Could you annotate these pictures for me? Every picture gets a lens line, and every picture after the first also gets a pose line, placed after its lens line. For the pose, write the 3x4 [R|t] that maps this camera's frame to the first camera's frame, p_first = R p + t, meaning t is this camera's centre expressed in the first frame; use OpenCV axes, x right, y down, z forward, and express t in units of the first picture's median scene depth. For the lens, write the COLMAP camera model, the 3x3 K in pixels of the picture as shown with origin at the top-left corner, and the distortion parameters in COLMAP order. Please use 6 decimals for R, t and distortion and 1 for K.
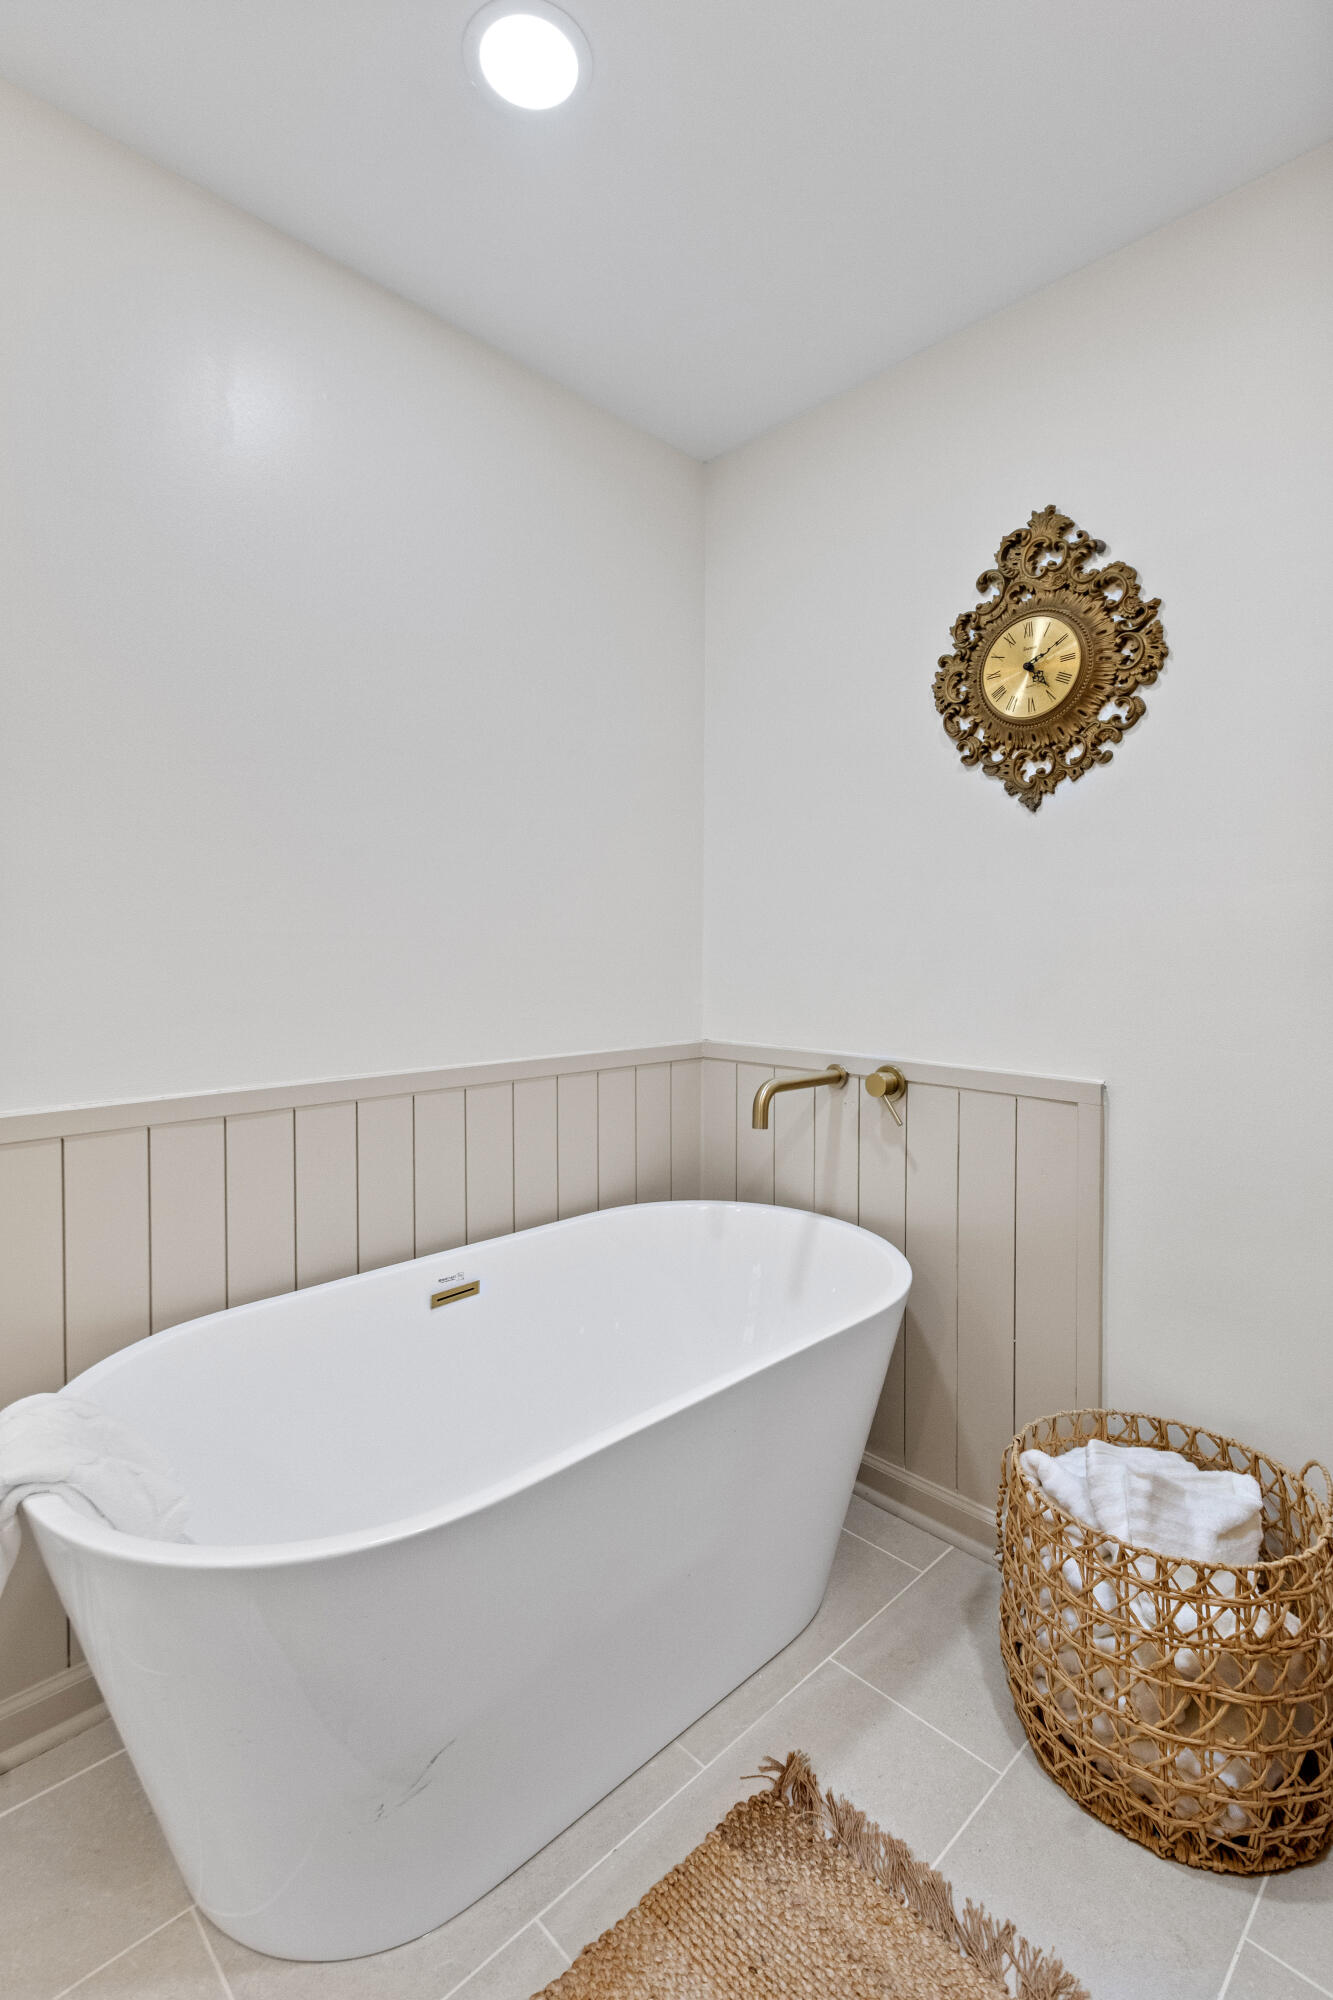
lens RADIAL K [[931.6, 0, 646.2], [0, 931.6, 953.1], [0, 0, 1]] dist [-0.005464, 0.002494]
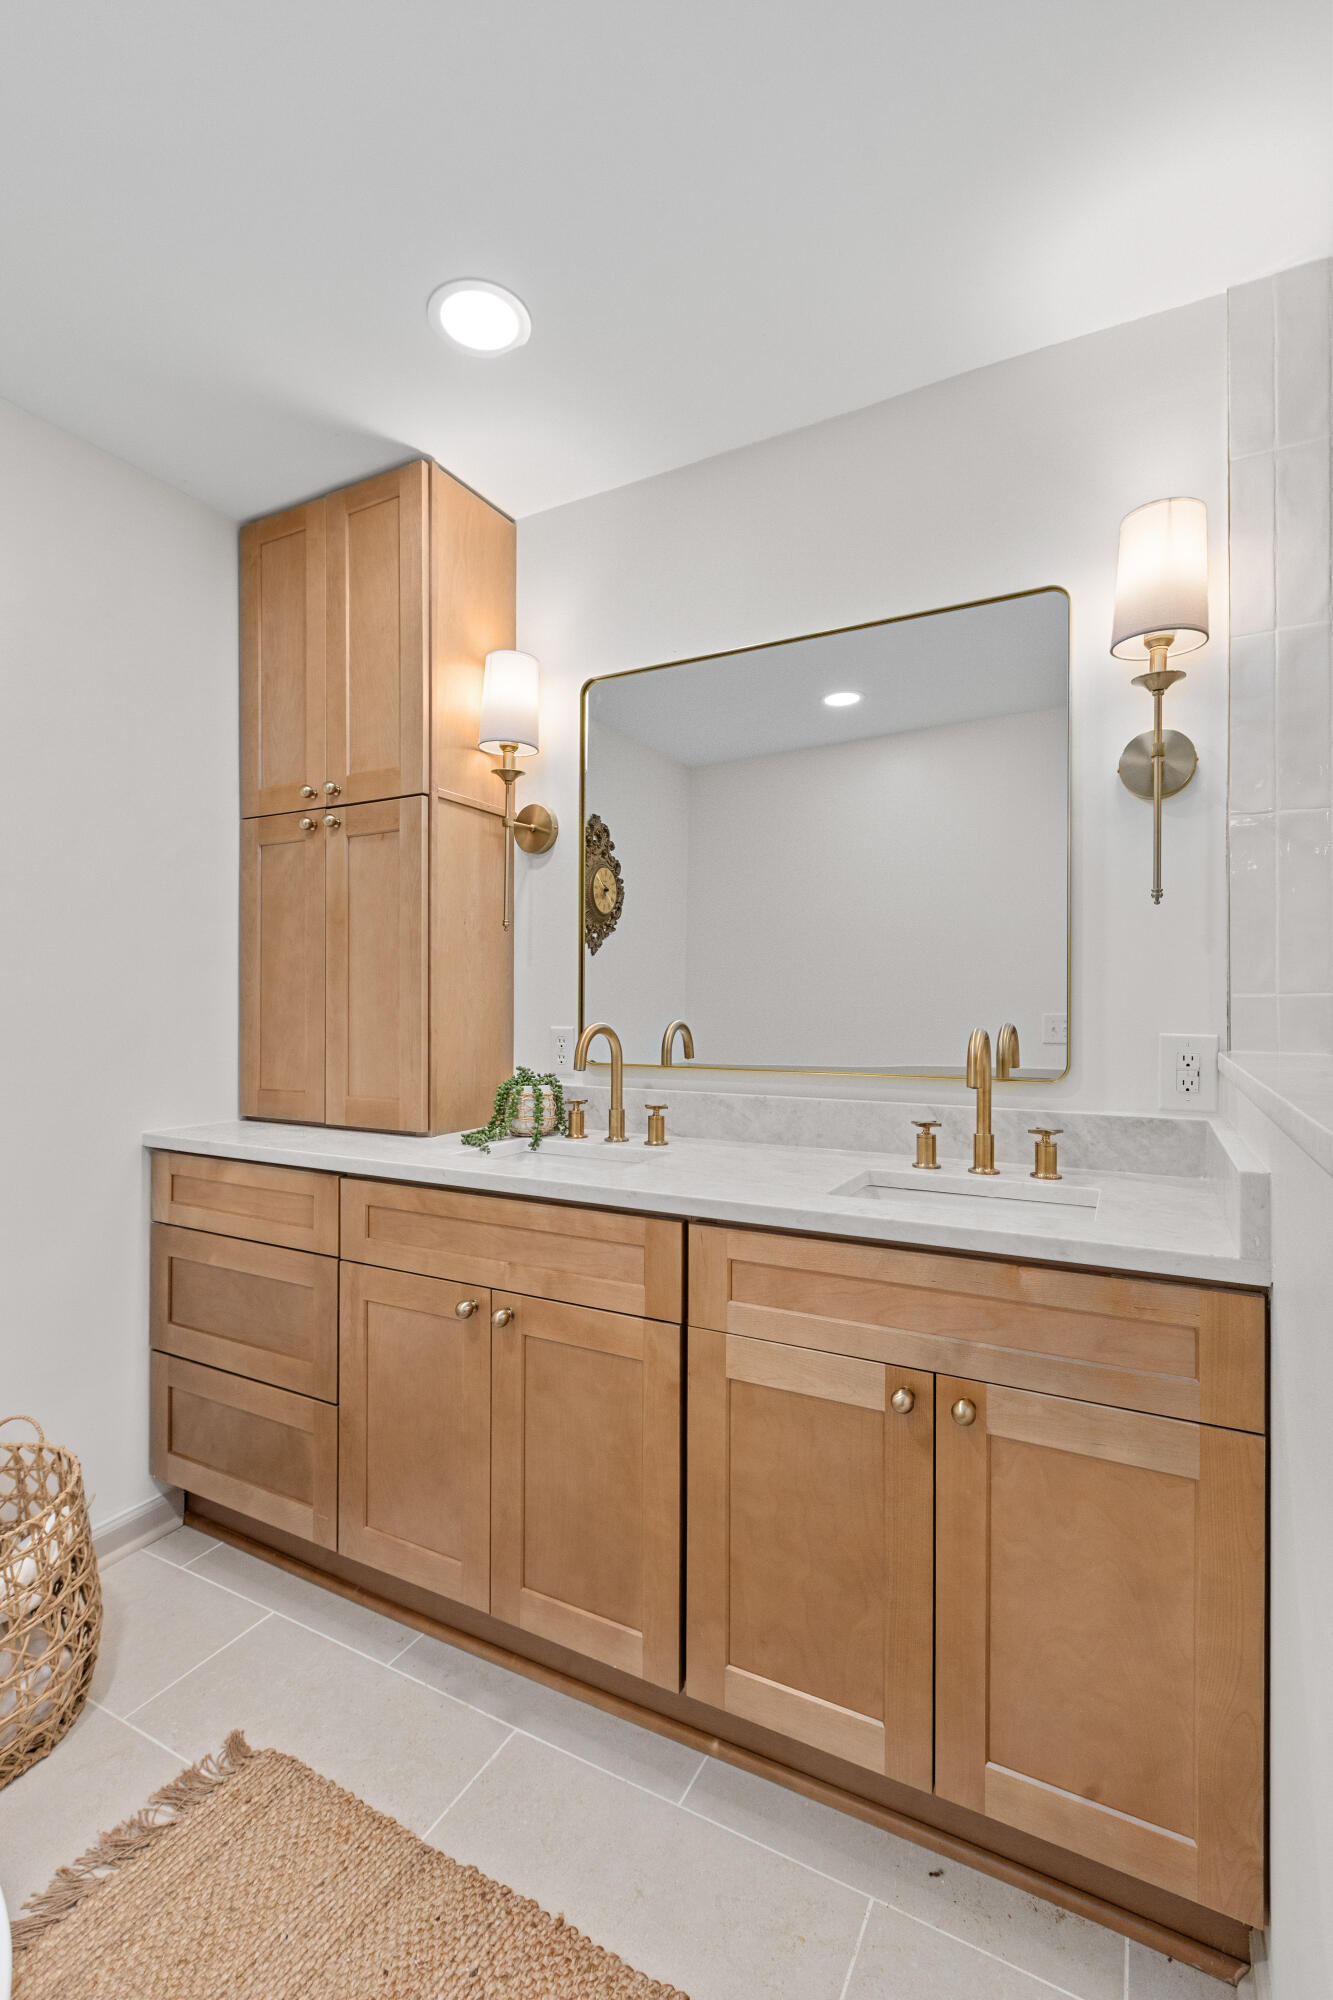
lens RADIAL K [[931.6, 0, 659.9], [0, 931.6, 1003.8], [0, 0, 1]] dist [-0.005464, 0.002494]
pose [[-0.311316, -0.007642, 0.950276, -0.621650], [0.013672, 0.999828, 0.012520, -0.025857], [-0.950208, 0.016890, -0.311158, 0.420798]]
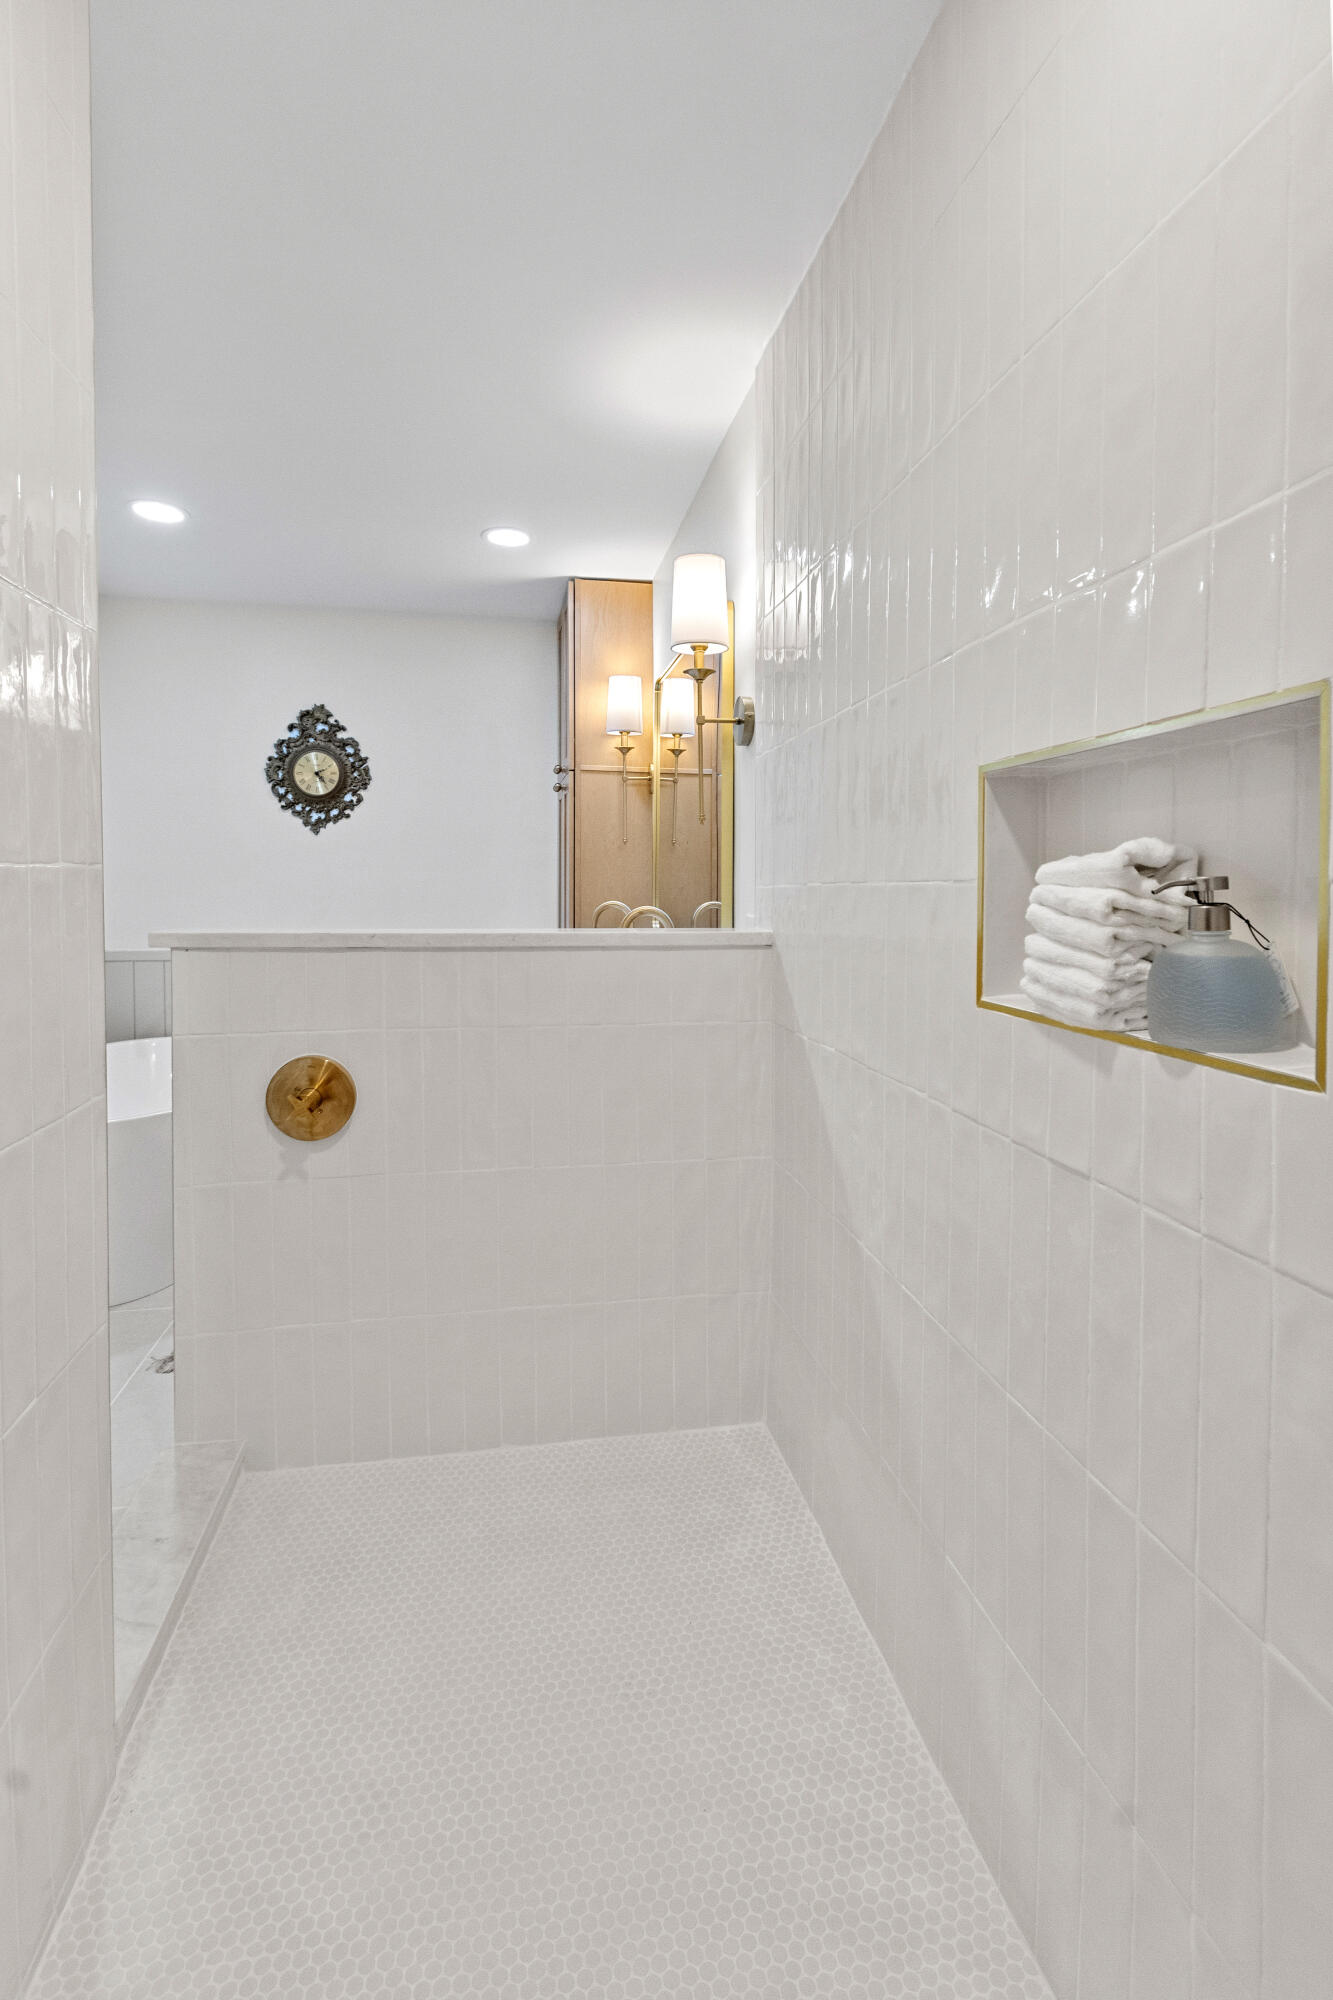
lens RADIAL K [[931.6, 0, 660.1], [0, 931.6, 931.7], [0, 0, 1]] dist [-0.005464, 0.002494]
pose [[0.558523, -0.040551, 0.828497, -1.044037], [0.005934, 0.998974, 0.044894, -0.010644], [-0.829468, -0.020158, 0.558191, -1.012105]]
